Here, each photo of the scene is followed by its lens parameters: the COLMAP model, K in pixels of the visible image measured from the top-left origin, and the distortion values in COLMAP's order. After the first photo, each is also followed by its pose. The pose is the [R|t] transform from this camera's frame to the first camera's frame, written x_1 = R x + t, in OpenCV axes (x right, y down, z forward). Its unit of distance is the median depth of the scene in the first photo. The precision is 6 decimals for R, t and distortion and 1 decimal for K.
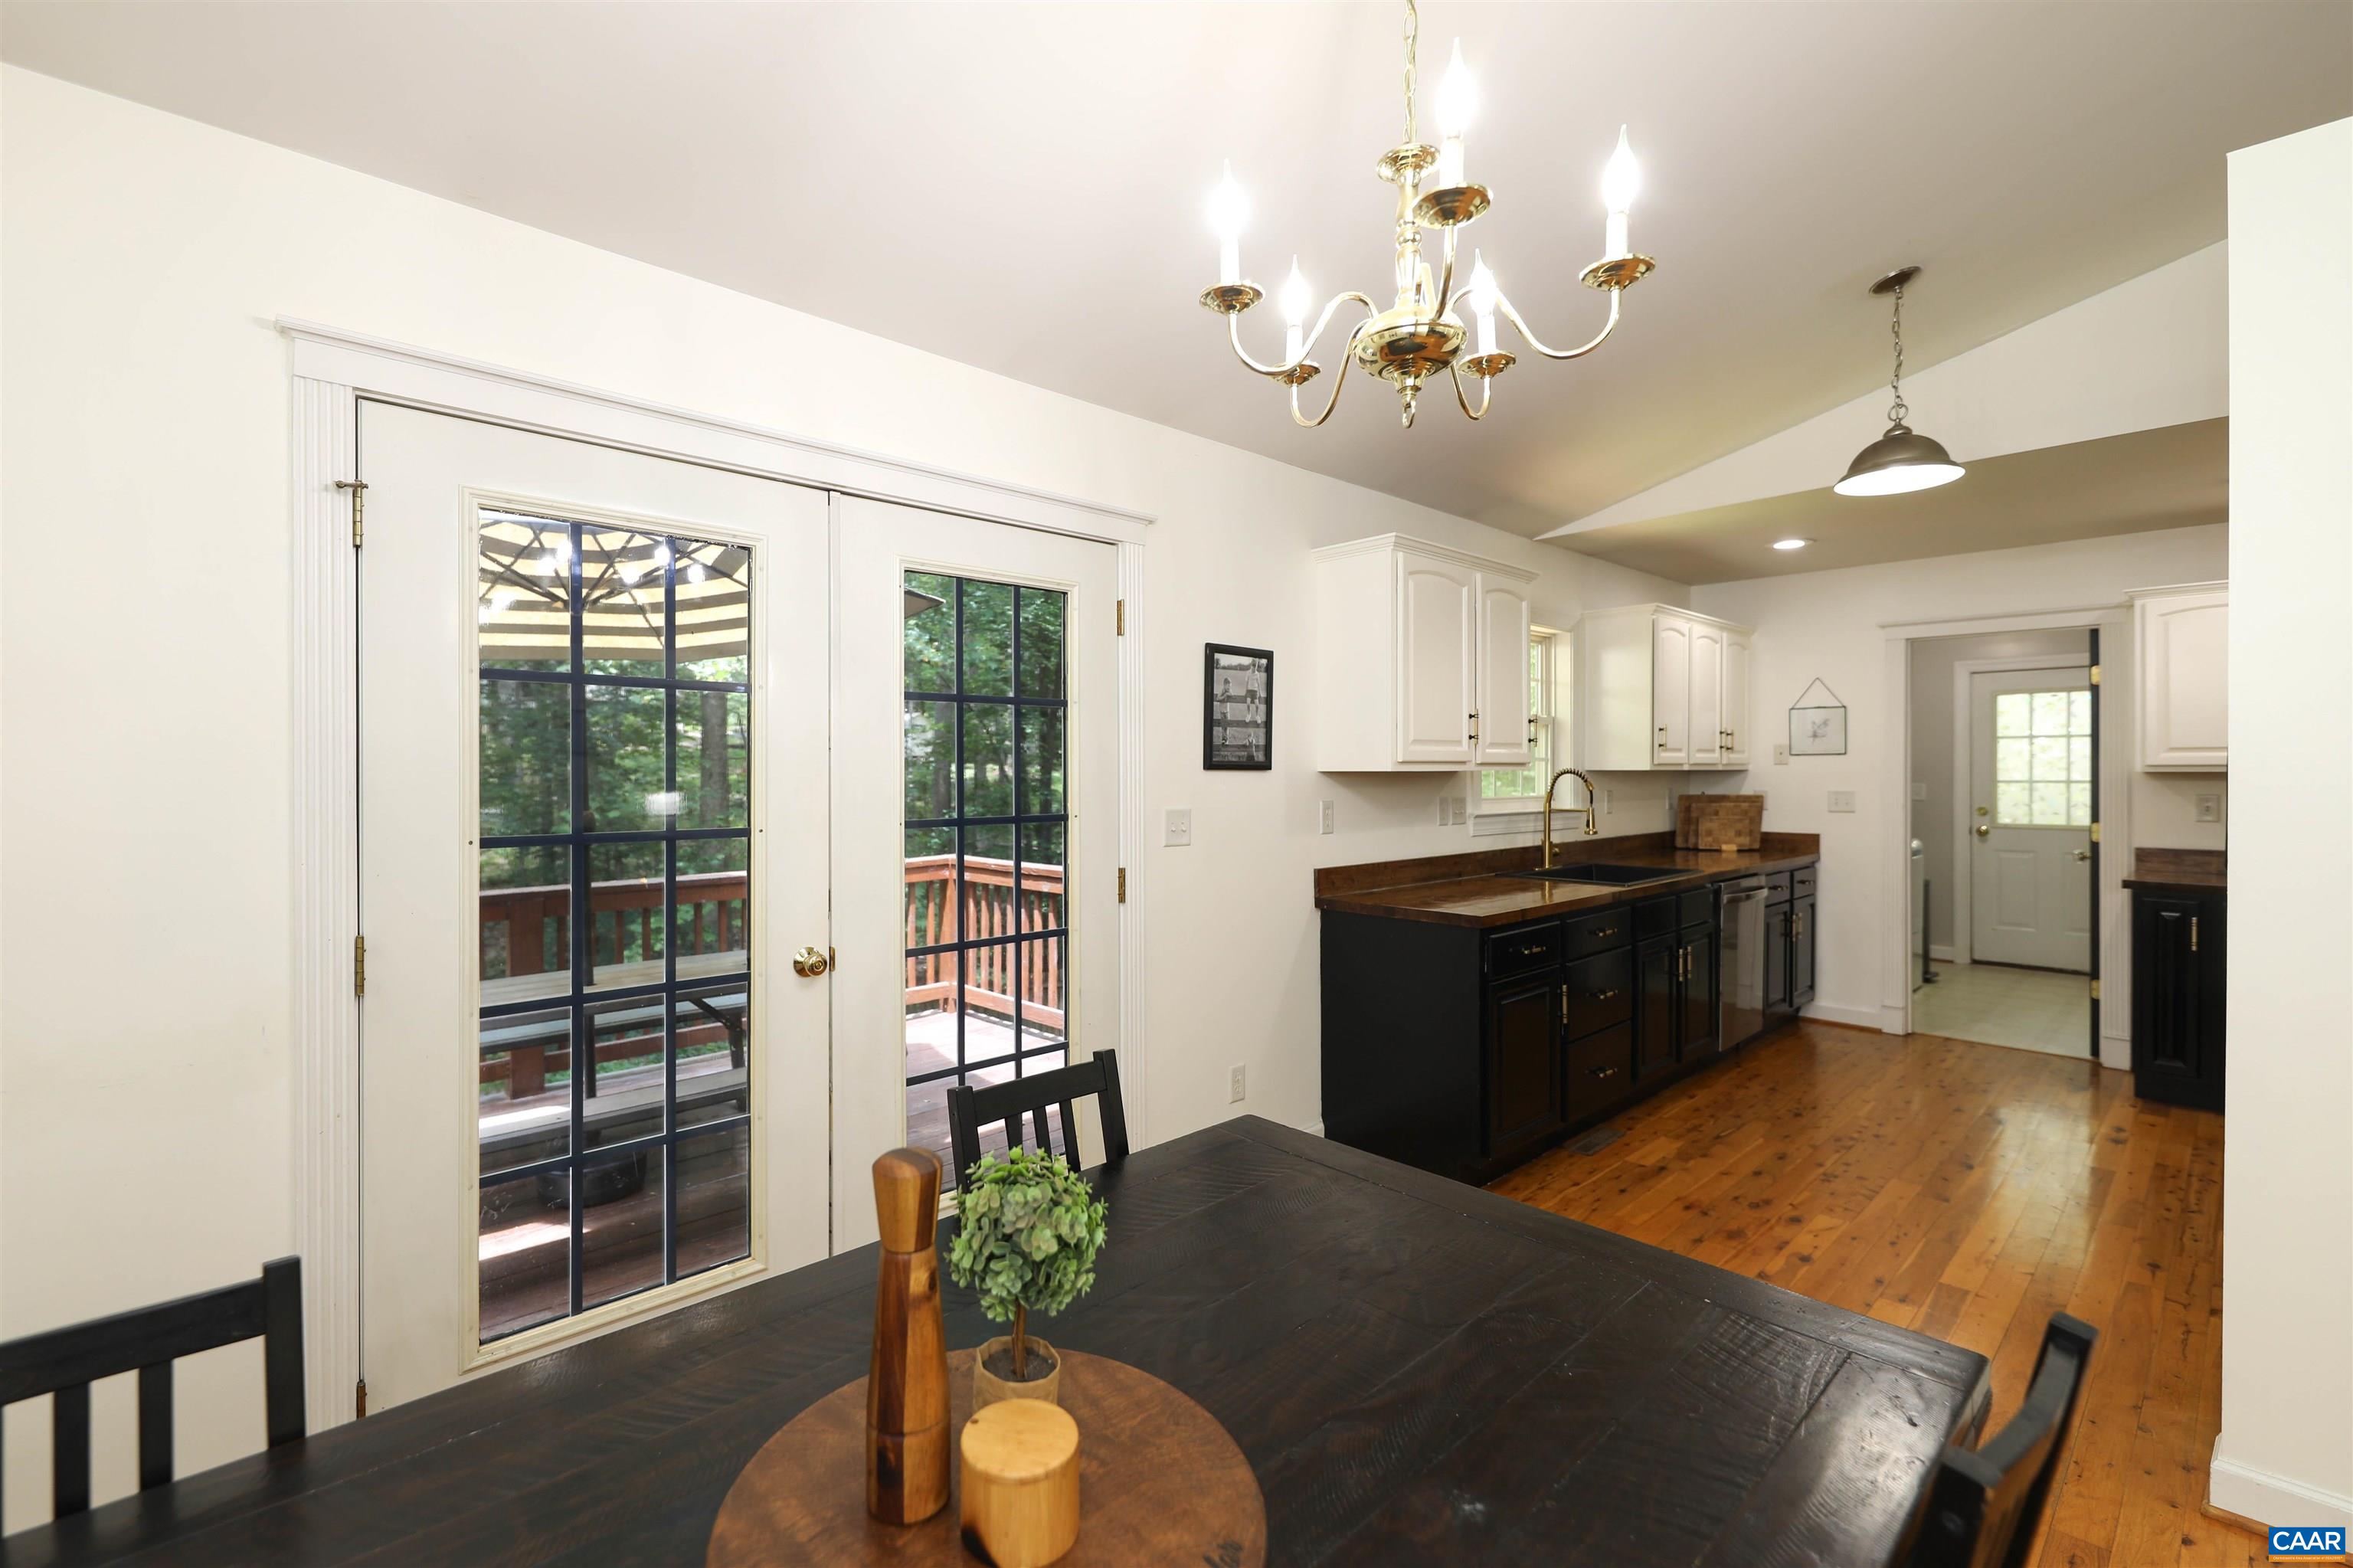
lens RADIAL K [[1024.3, 0, 1080.9], [0, 1024.3, 779.4], [0, 0, 1]] dist [-0.005148, 0.000571]
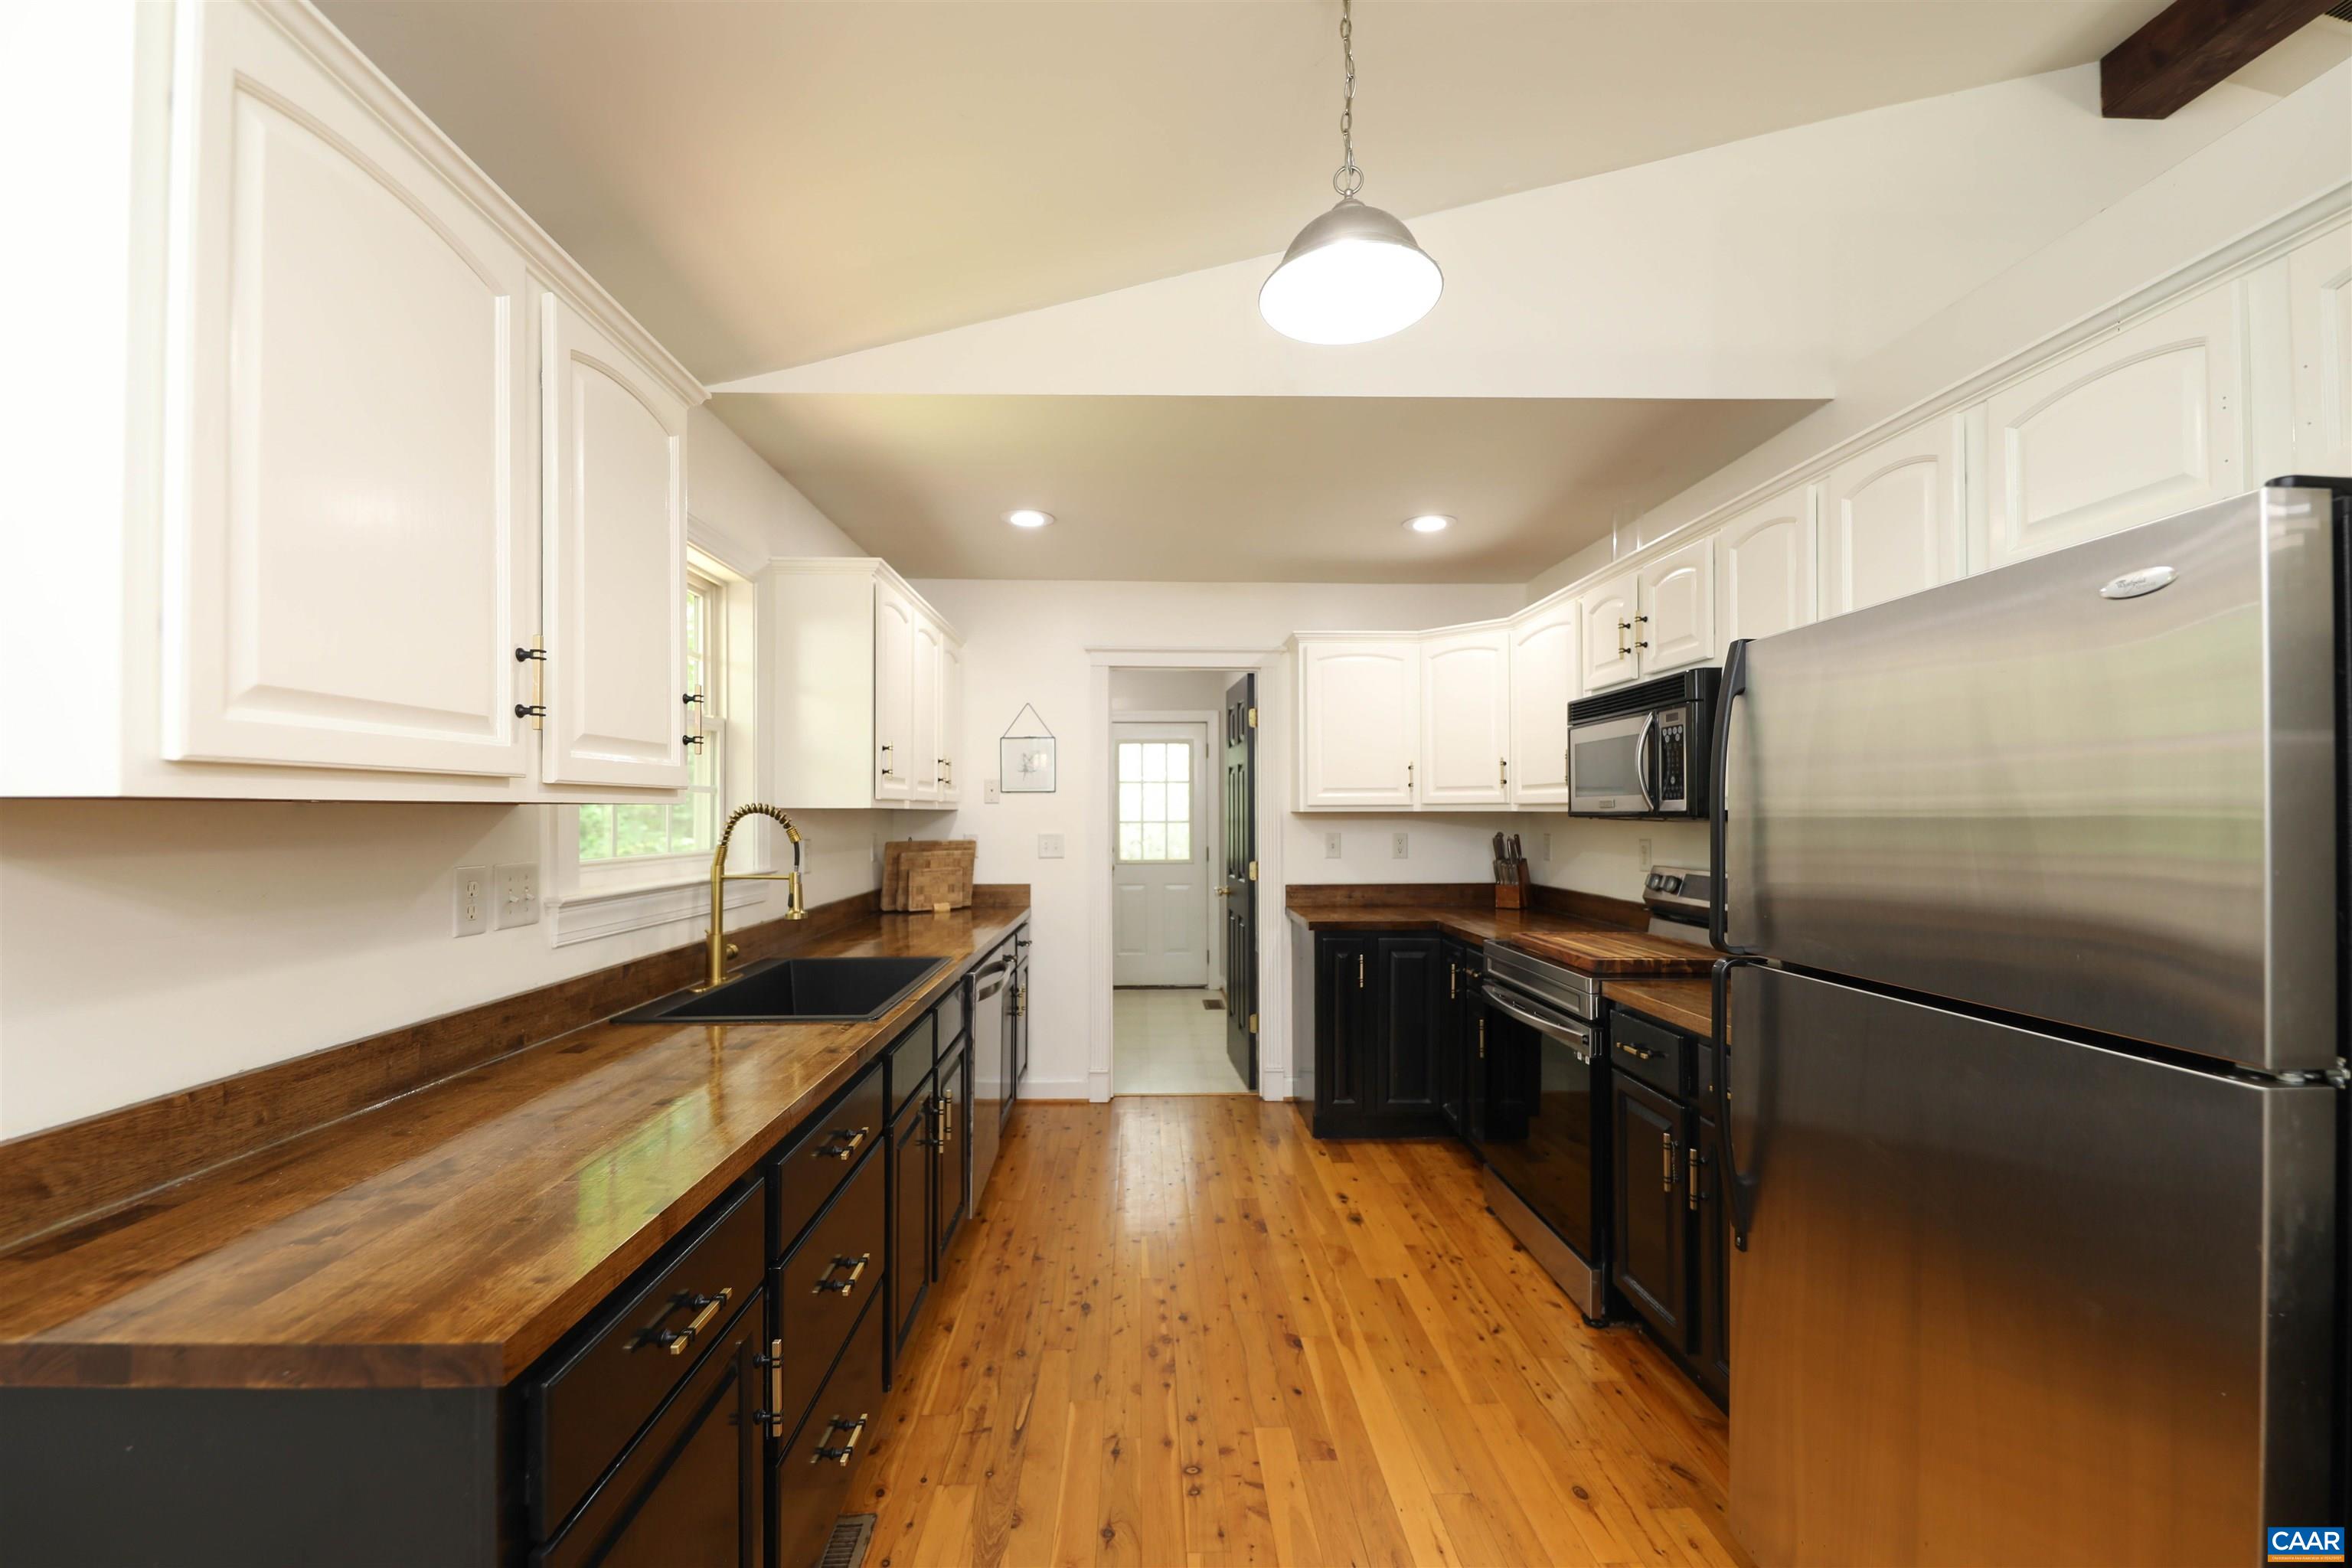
lens RADIAL K [[954.6, 0, 1167.9], [0, 954.6, 803.5], [0, 0, 1]] dist [0.006342, -0.004033]
pose [[0.635091, 0.008344, 0.772392, 0.262397], [0.007774, 0.999822, -0.017193, 0.000223], [-0.772398, 0.016924, 0.634913, 0.600043]]
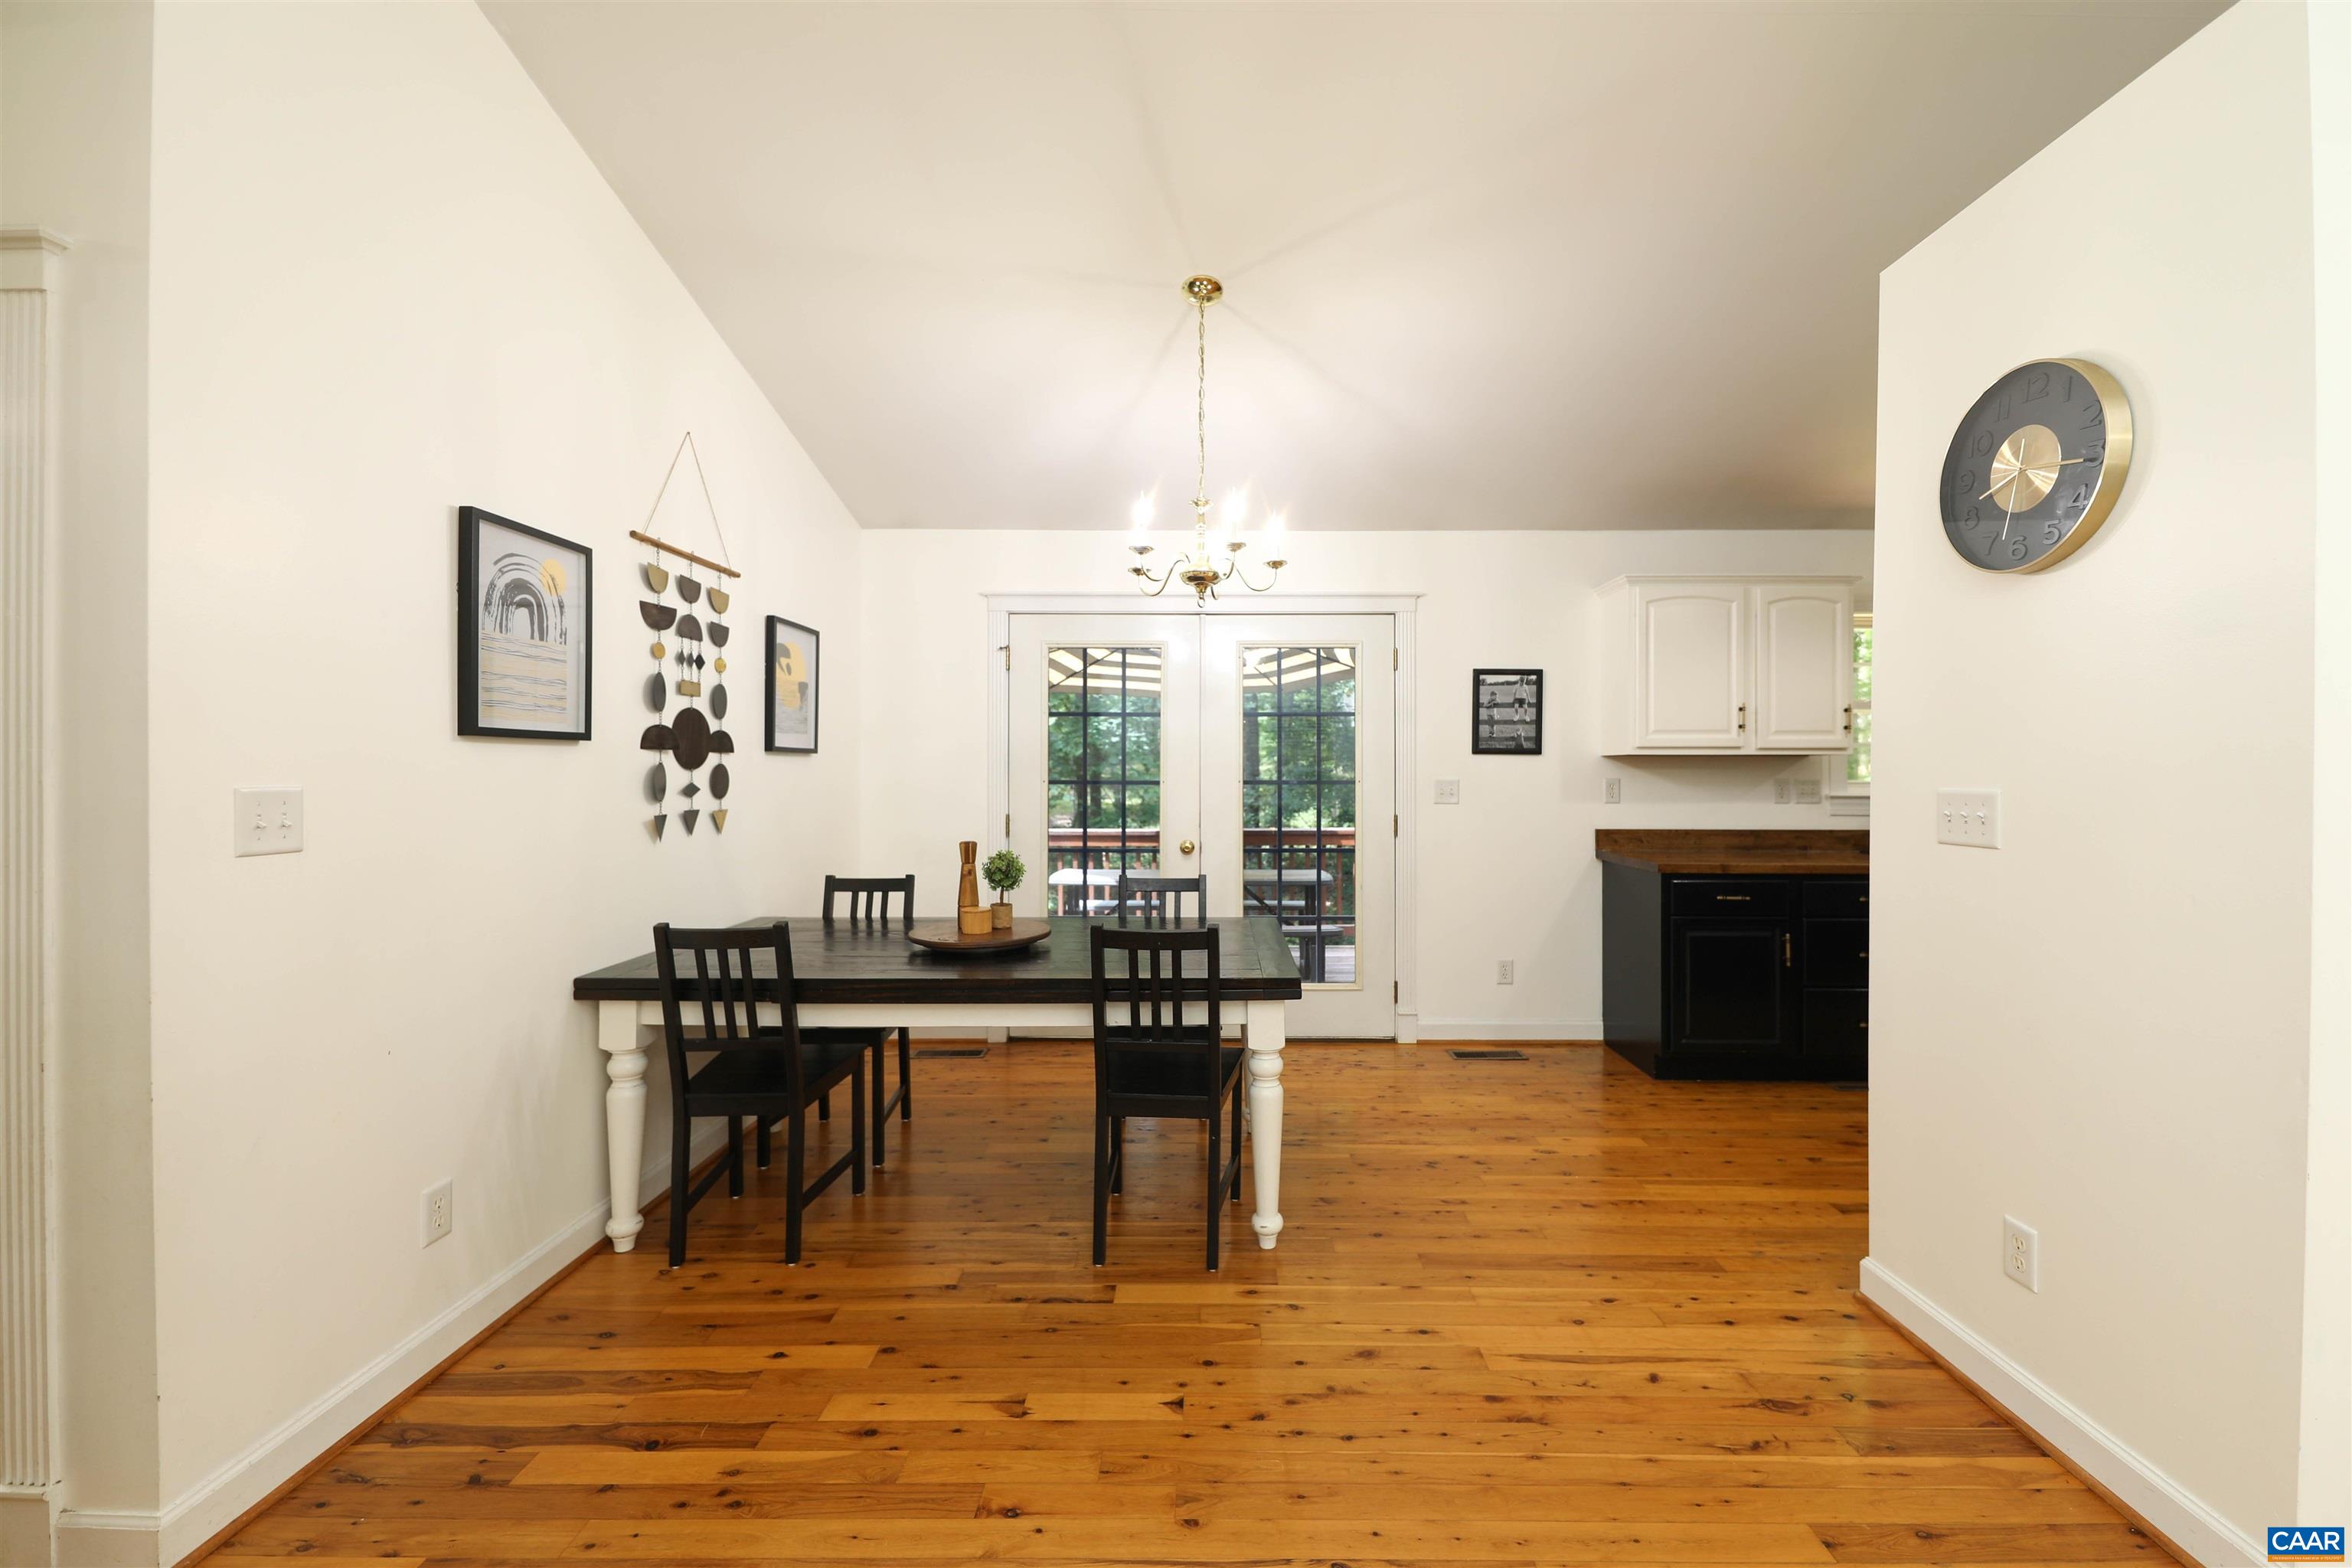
lens RADIAL K [[954.6, 0, 1213.3], [0, 954.6, 776.3], [0, 0, 1]] dist [0.006342, -0.004033]
pose [[0.749039, 0.005978, -0.662499, 0.662801], [-0.010154, 0.999945, -0.002458, 0.026707], [0.662448, 0.008568, 0.749059, -0.254754]]
